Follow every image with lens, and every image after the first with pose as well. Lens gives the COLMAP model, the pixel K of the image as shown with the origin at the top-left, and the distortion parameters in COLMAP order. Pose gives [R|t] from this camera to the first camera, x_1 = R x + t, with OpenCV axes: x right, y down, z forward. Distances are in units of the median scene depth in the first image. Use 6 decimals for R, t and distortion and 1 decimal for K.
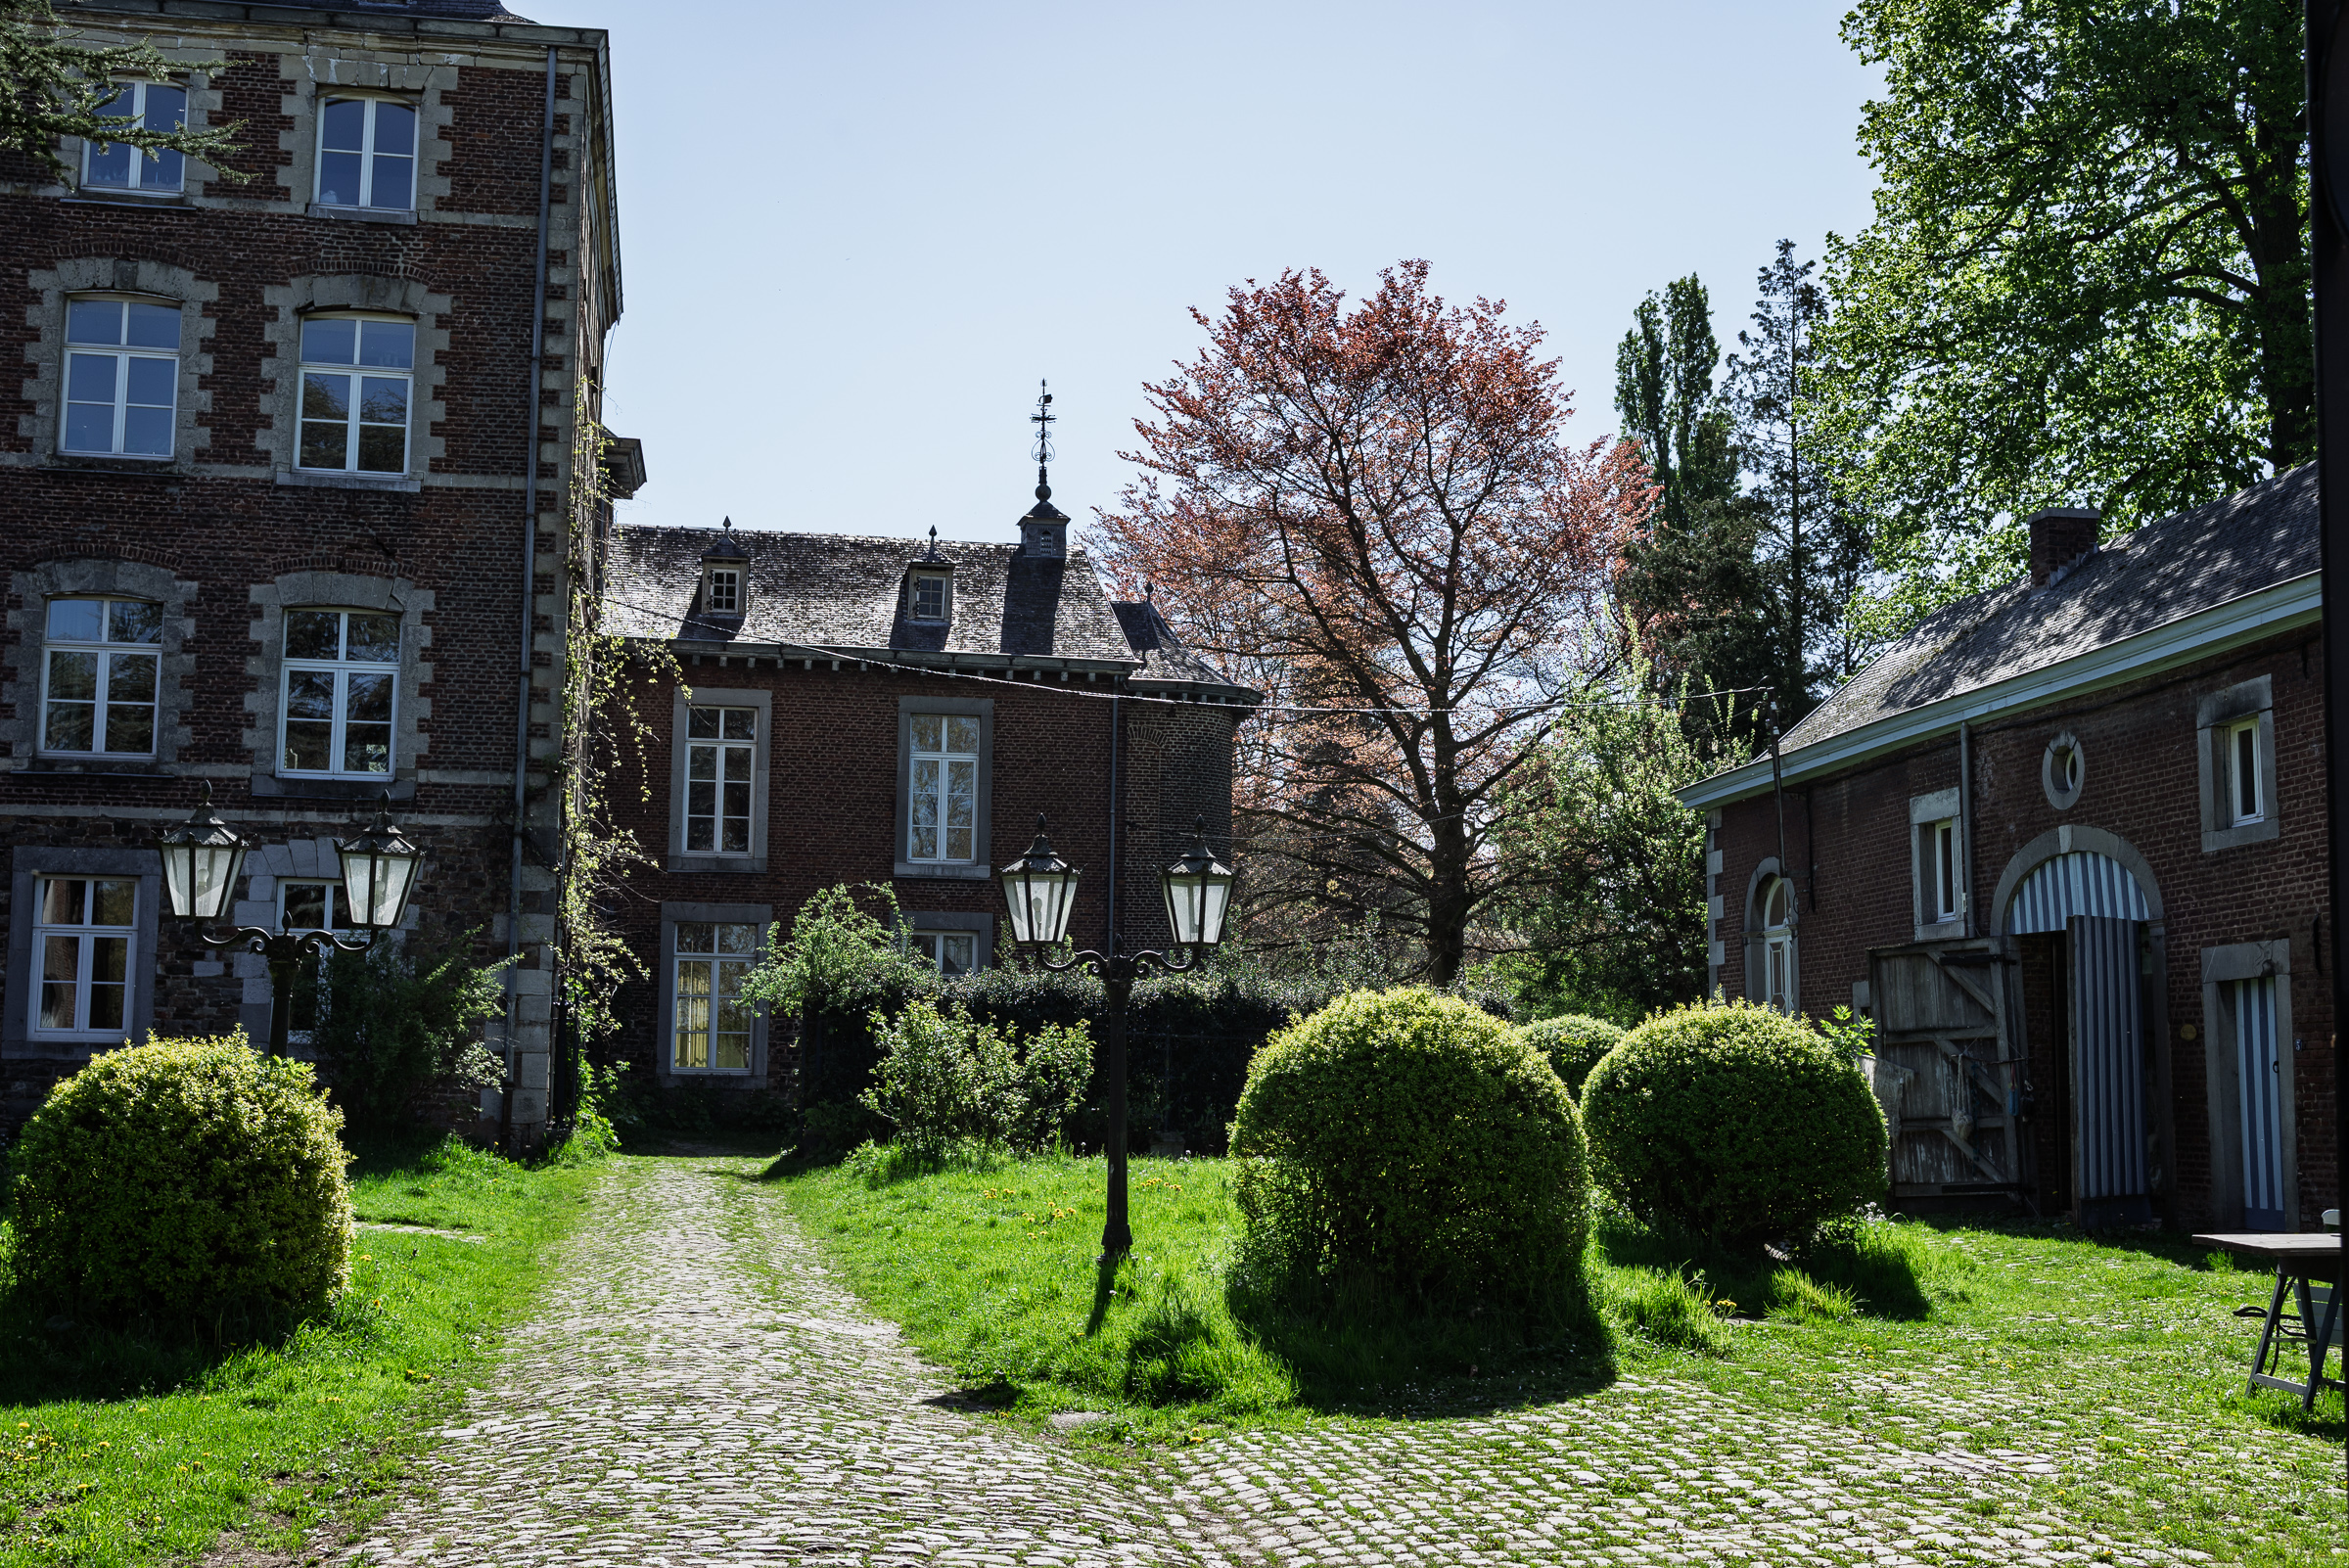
lens RADIAL K [[2568.2, 0, 1179.5], [0, 2568.2, 820.2], [0, 0, 1]] dist [-0.051419, 0.015432]
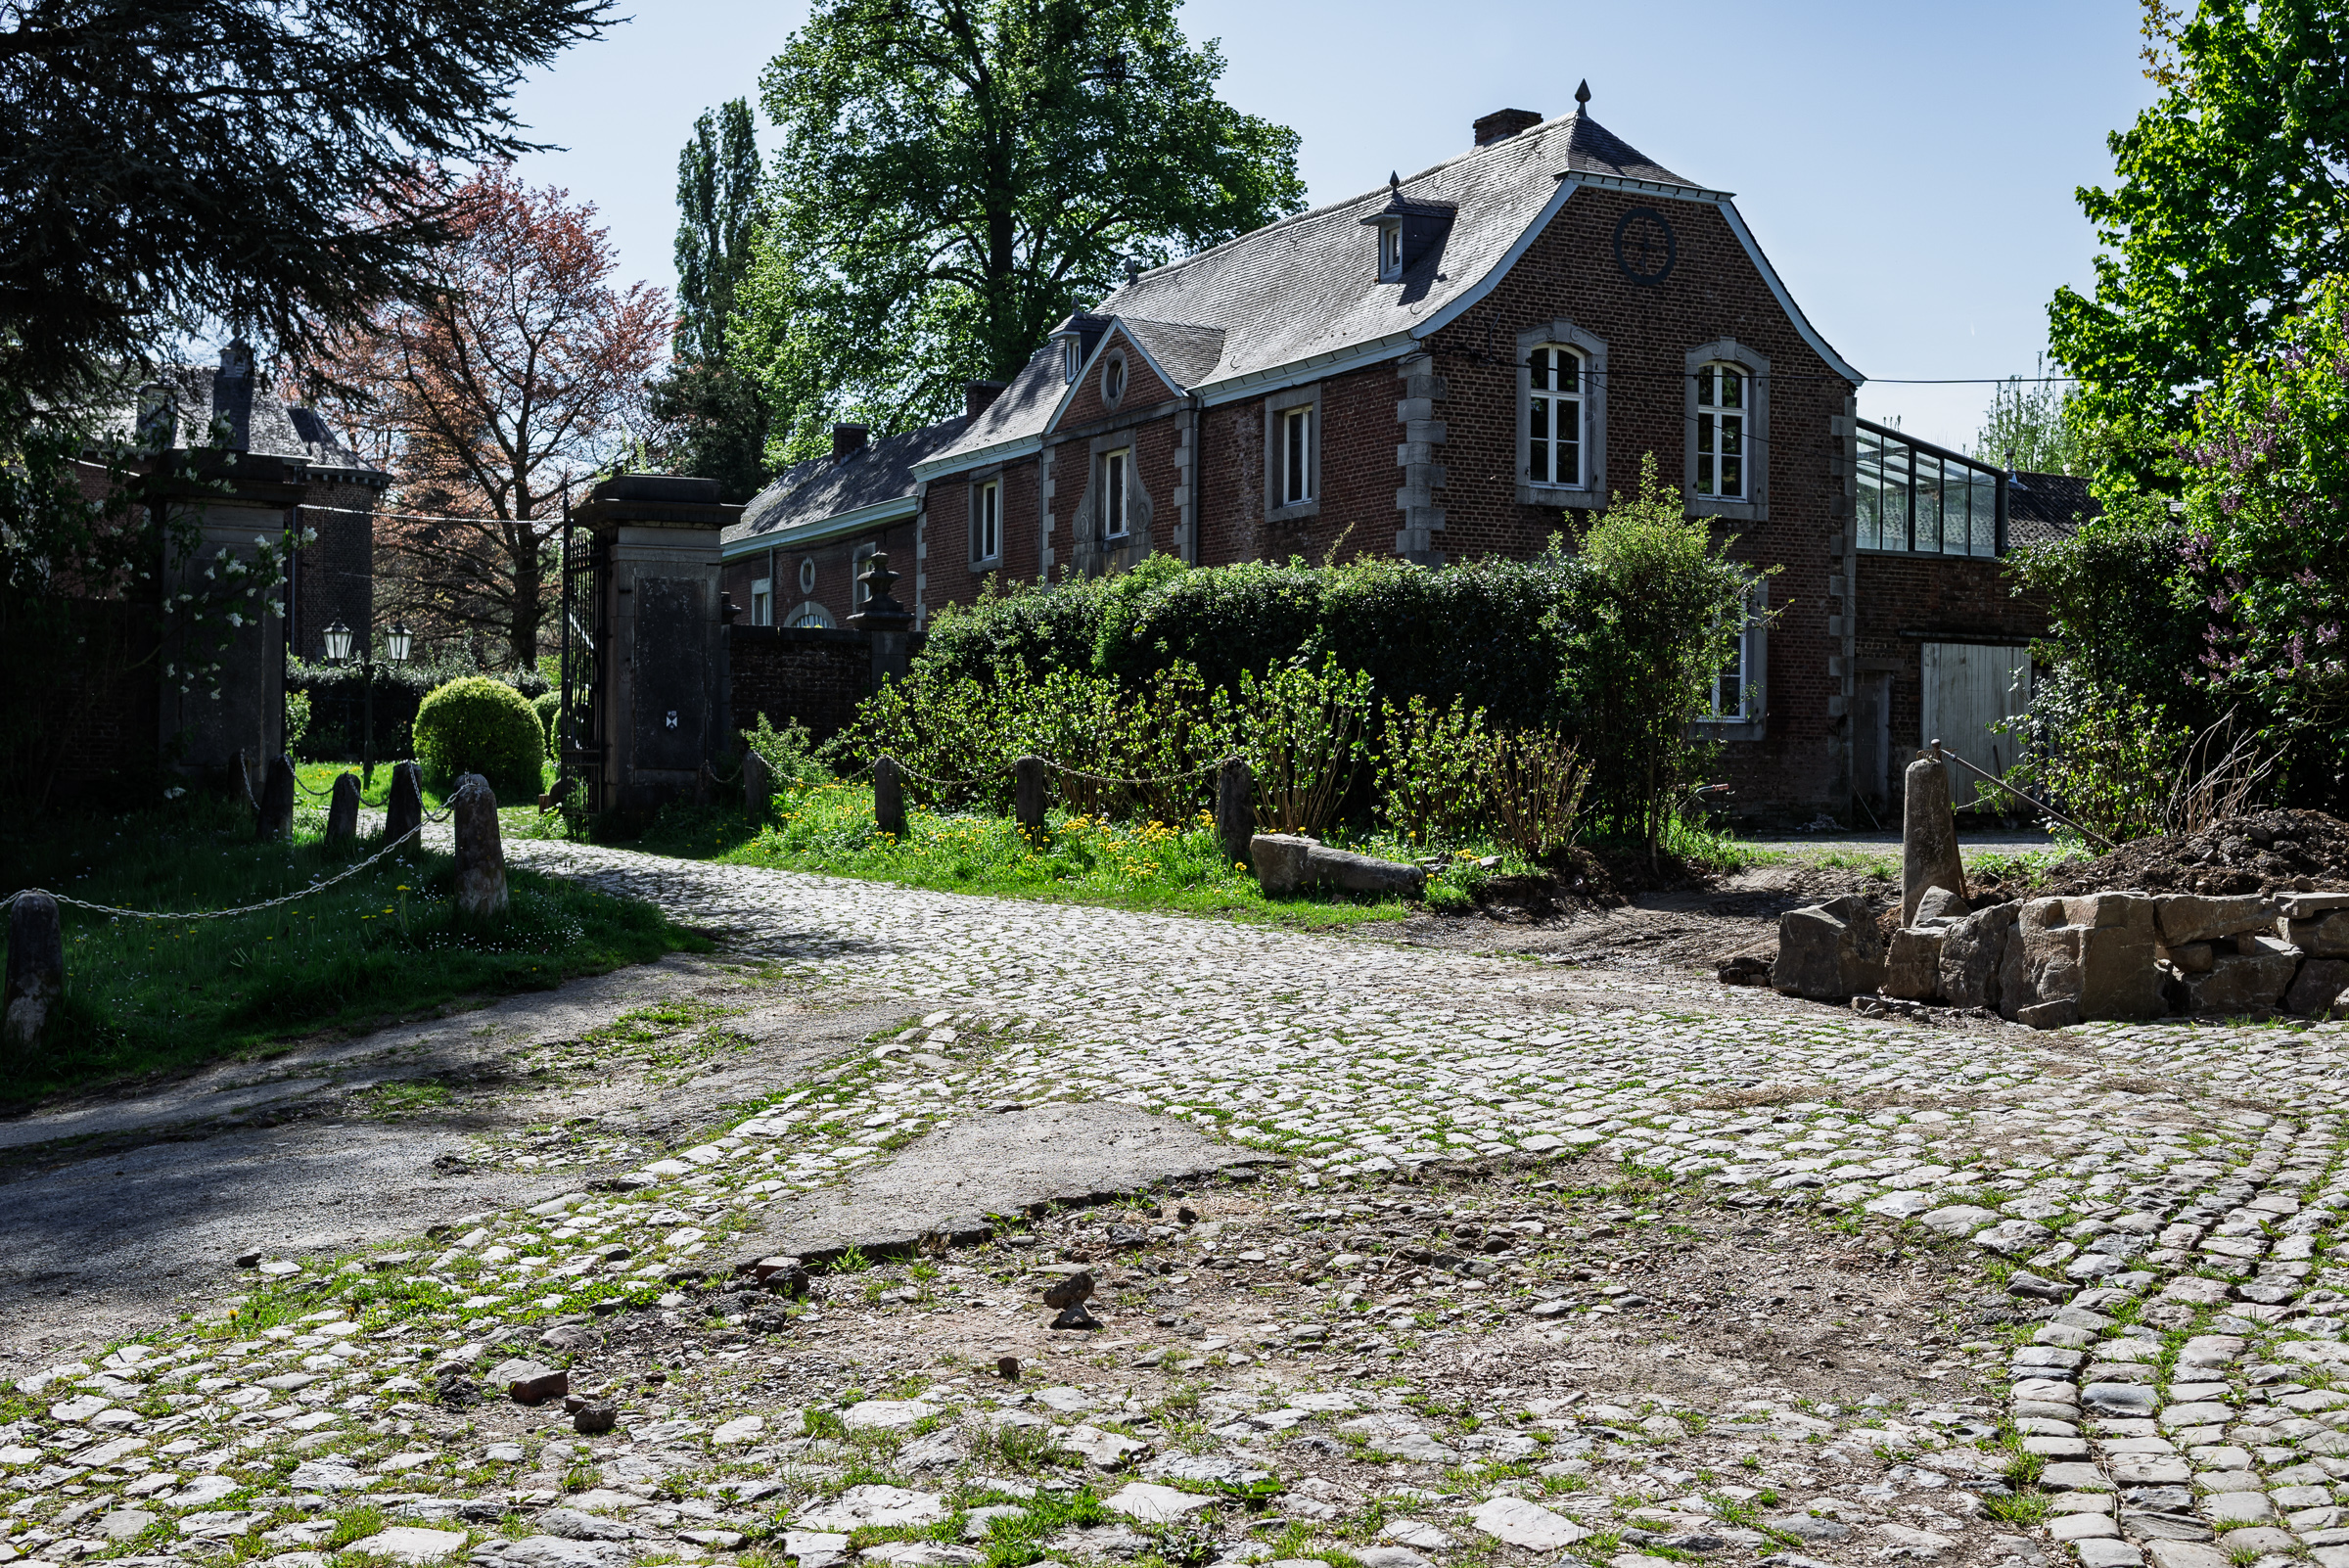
lens RADIAL K [[2568.2, 0, 1179.5], [0, 2568.2, 820.2], [0, 0, 1]] dist [-0.051419, 0.015432]
pose [[0.941373, -0.008675, 0.337257, -0.031431], [-0.032530, 0.992677, 0.116332, -0.030125], [-0.335797, -0.120483, 0.934197, -0.440889]]
